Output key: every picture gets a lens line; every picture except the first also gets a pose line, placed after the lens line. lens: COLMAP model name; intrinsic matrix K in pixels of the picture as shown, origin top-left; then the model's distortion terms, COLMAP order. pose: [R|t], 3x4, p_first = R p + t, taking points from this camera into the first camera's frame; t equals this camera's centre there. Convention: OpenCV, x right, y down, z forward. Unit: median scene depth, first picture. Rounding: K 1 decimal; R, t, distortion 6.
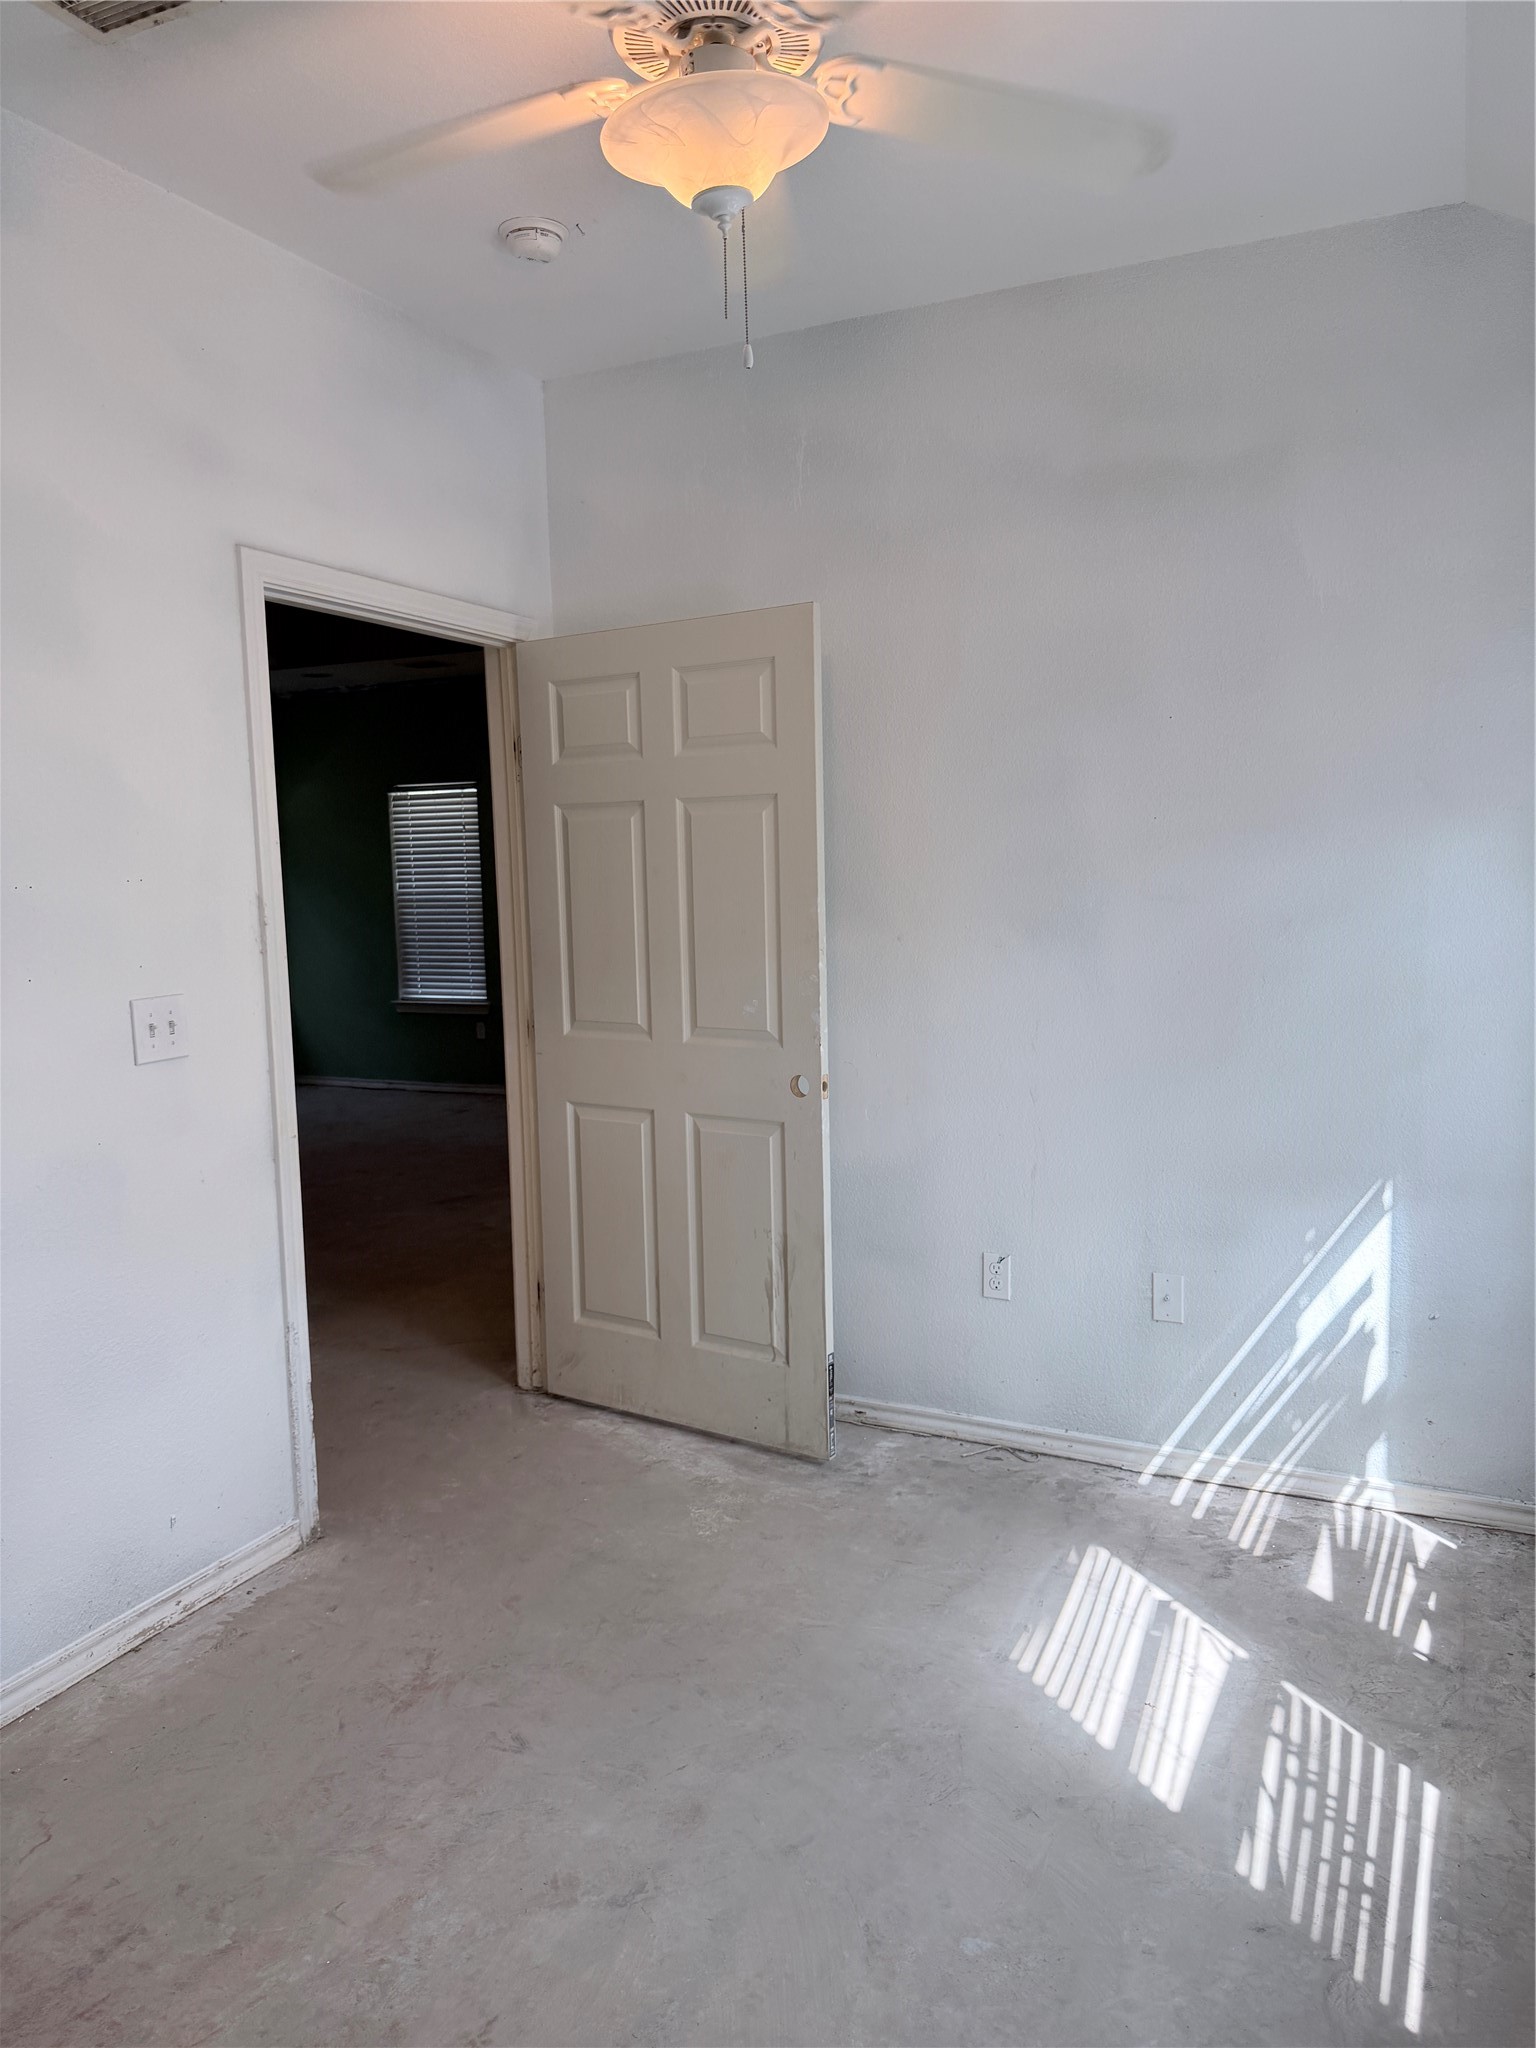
lens RADIAL K [[1435.7, 0, 768.0], [0, 1435.7, 1024.0], [0, 0, 1]] dist [-0.004167, -0.010065]
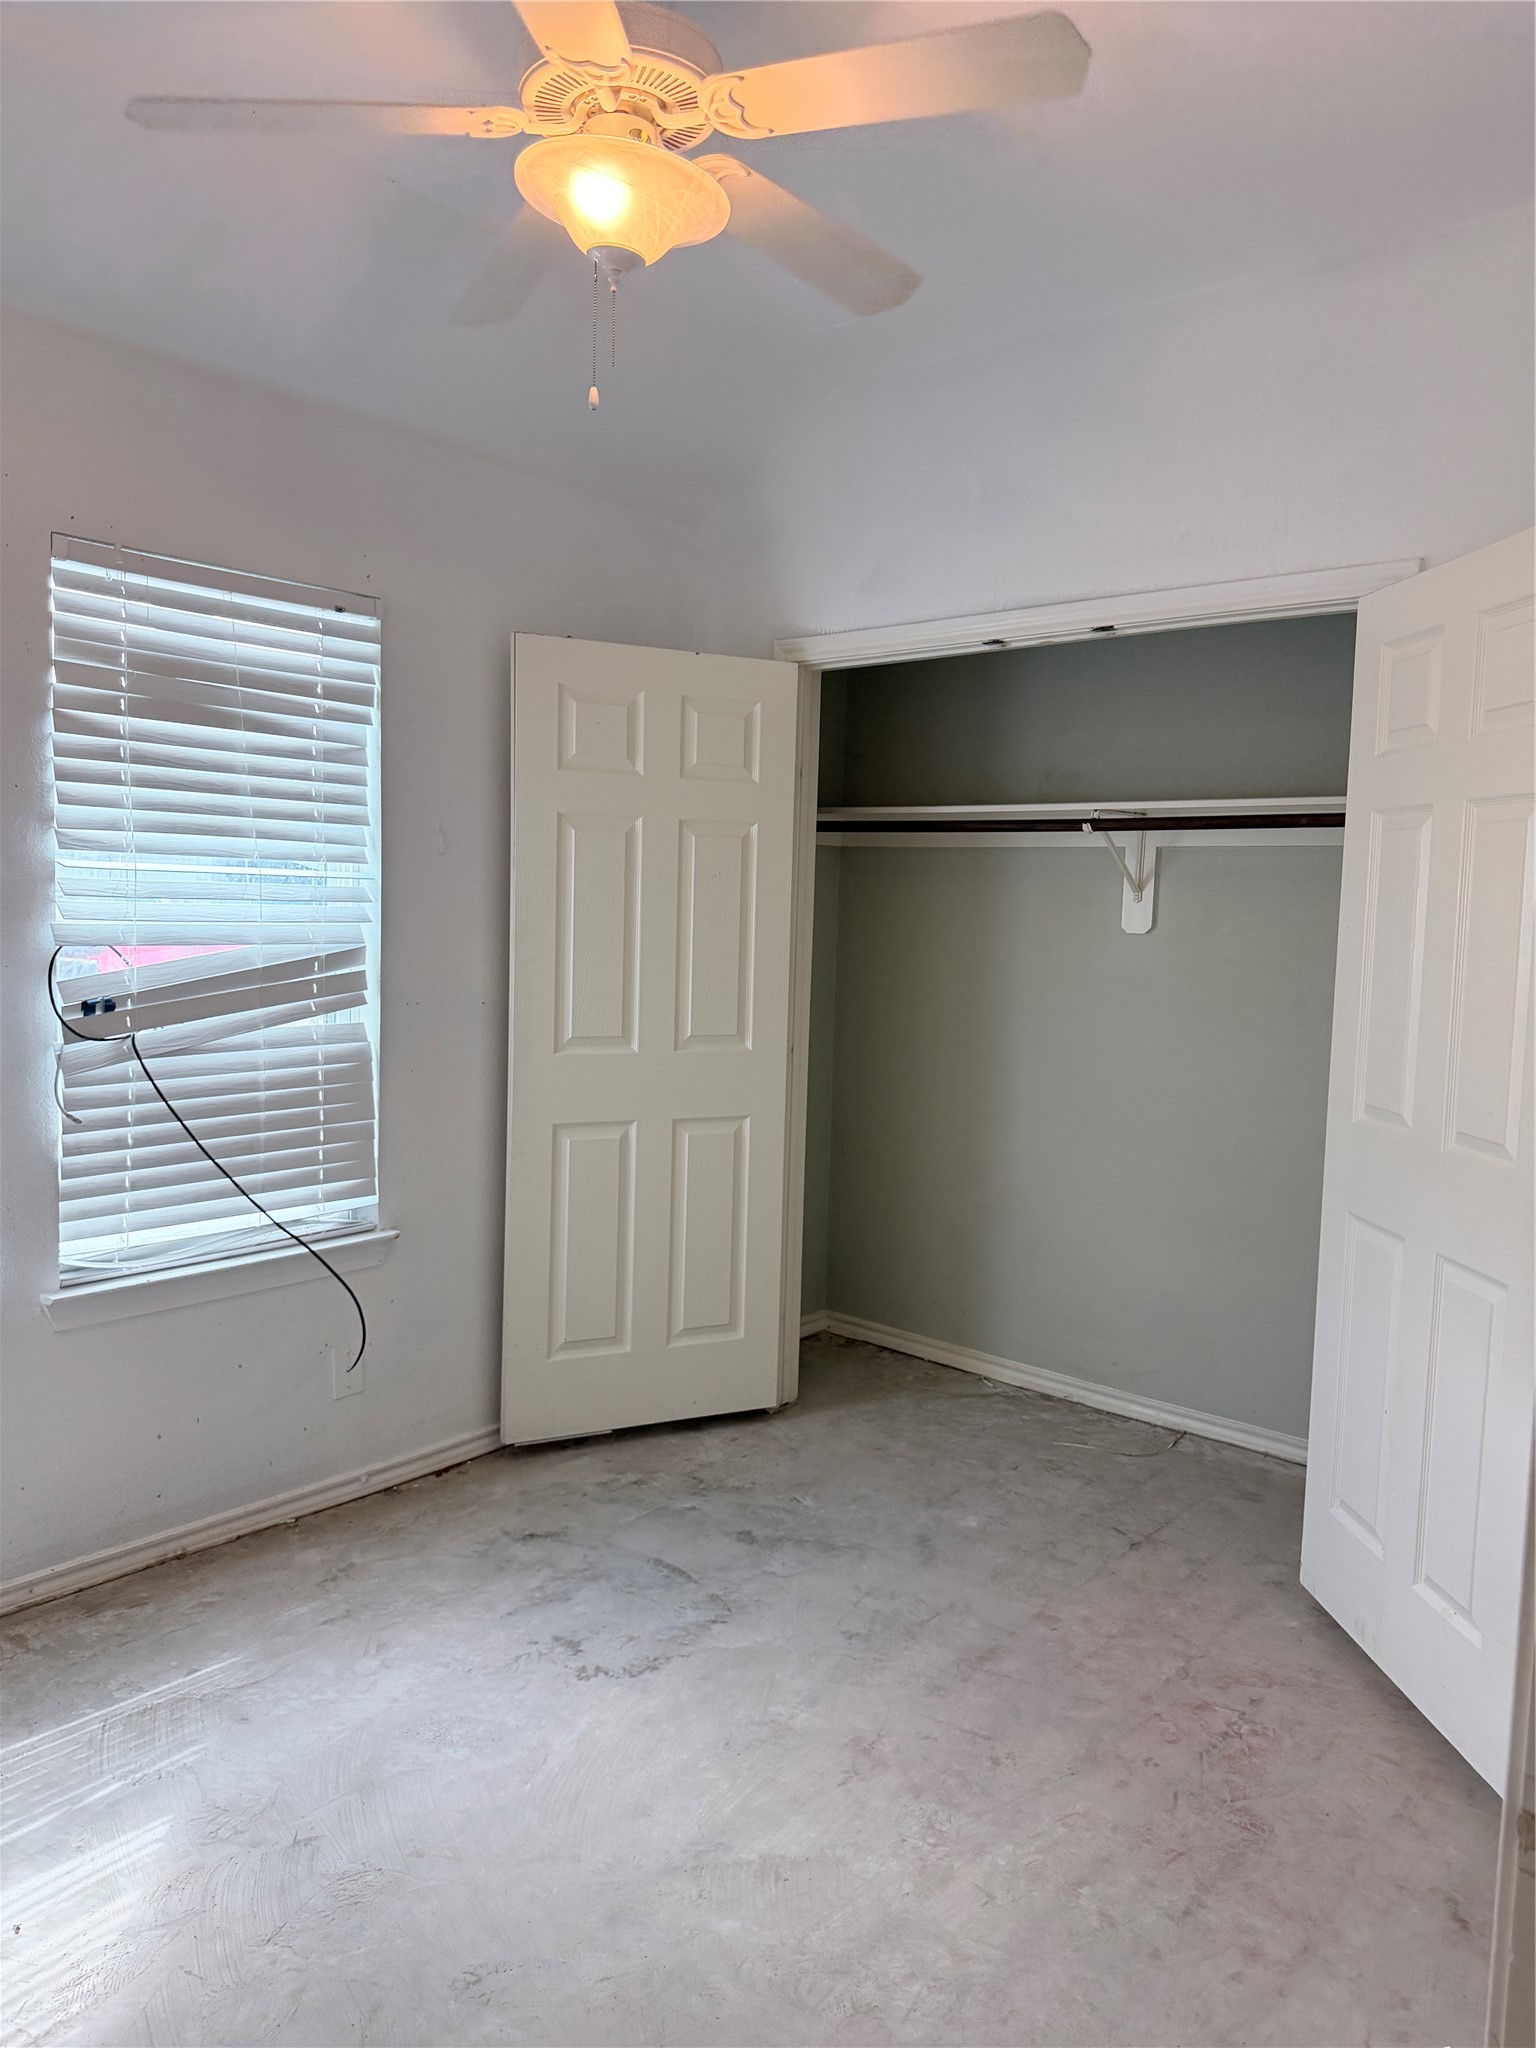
lens RADIAL K [[1446.2, 0, 772.3], [0, 1446.2, 1035.9], [0, 0, 1]] dist [-0.001803, -0.022043]
pose [[-0.967264, -0.034016, 0.251482, -0.395115], [0.016345, 0.980567, 0.195500, -0.194677], [-0.253245, 0.193211, -0.947912, 1.915736]]
